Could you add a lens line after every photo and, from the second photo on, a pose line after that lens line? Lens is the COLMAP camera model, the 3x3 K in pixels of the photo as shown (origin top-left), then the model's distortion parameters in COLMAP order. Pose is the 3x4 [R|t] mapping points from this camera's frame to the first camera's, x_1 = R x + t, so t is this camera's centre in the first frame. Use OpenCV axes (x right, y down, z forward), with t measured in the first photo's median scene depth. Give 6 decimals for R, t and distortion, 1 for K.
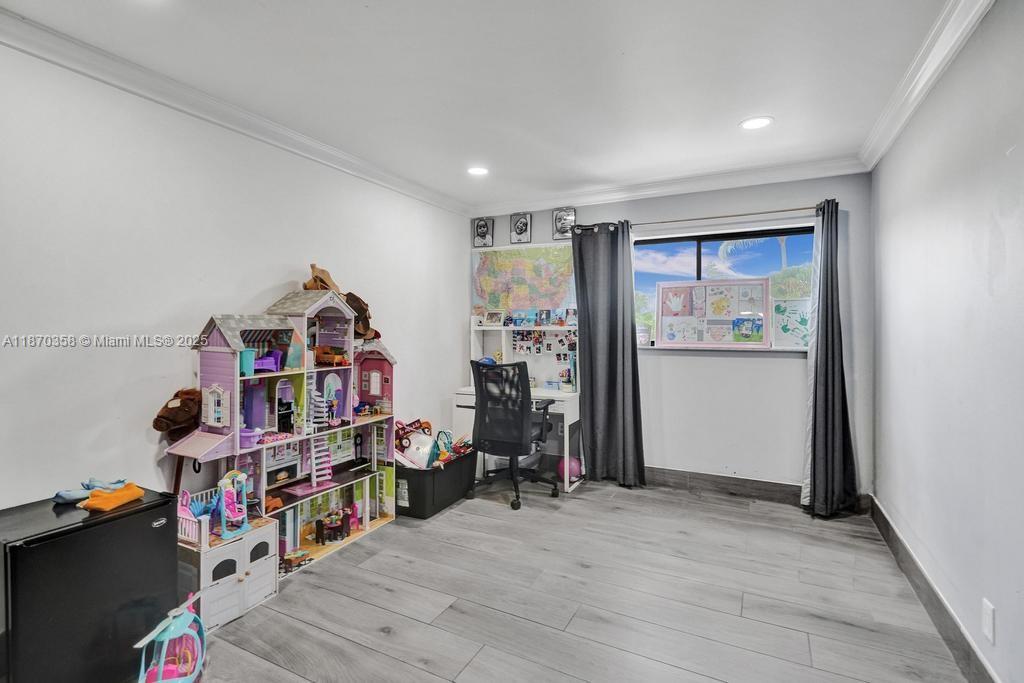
lens RADIAL K [[482.7, 0, 512.9], [0, 482.7, 325.6], [0, 0, 1]] dist [-0.002546, 0.000559]
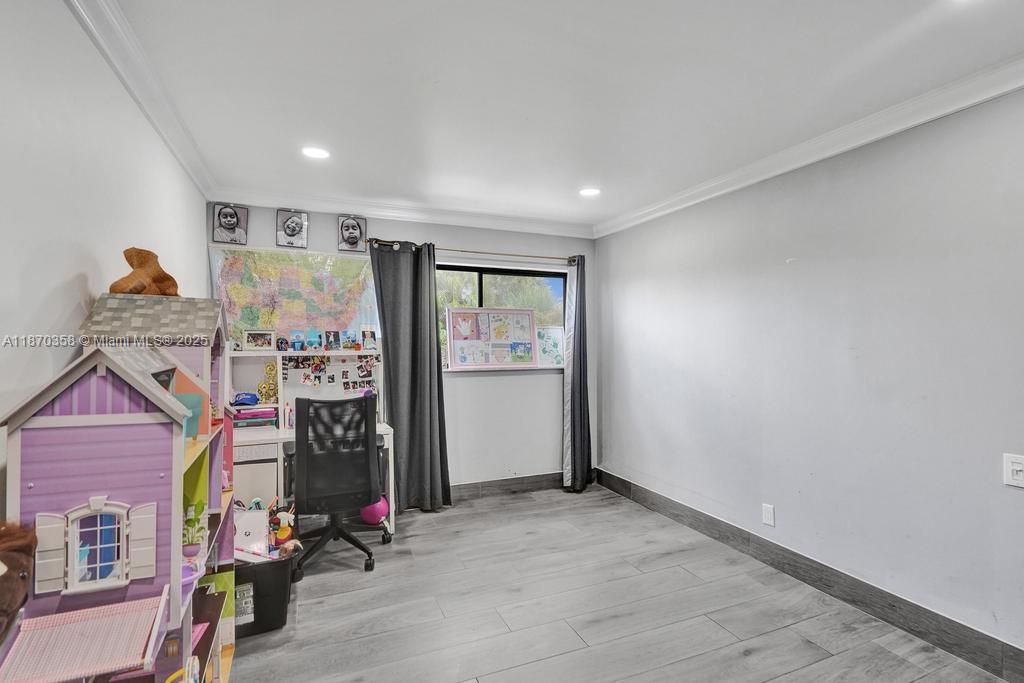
lens RADIAL K [[482.7, 0, 503.8], [0, 482.7, 342.0], [0, 0, 1]] dist [-0.002546, 0.000559]
pose [[0.642593, 0.000715, 0.766207, -0.442930], [-0.000318, 1.000000, -0.000667, -0.014936], [-0.766208, 0.000184, 0.642593, 0.254990]]
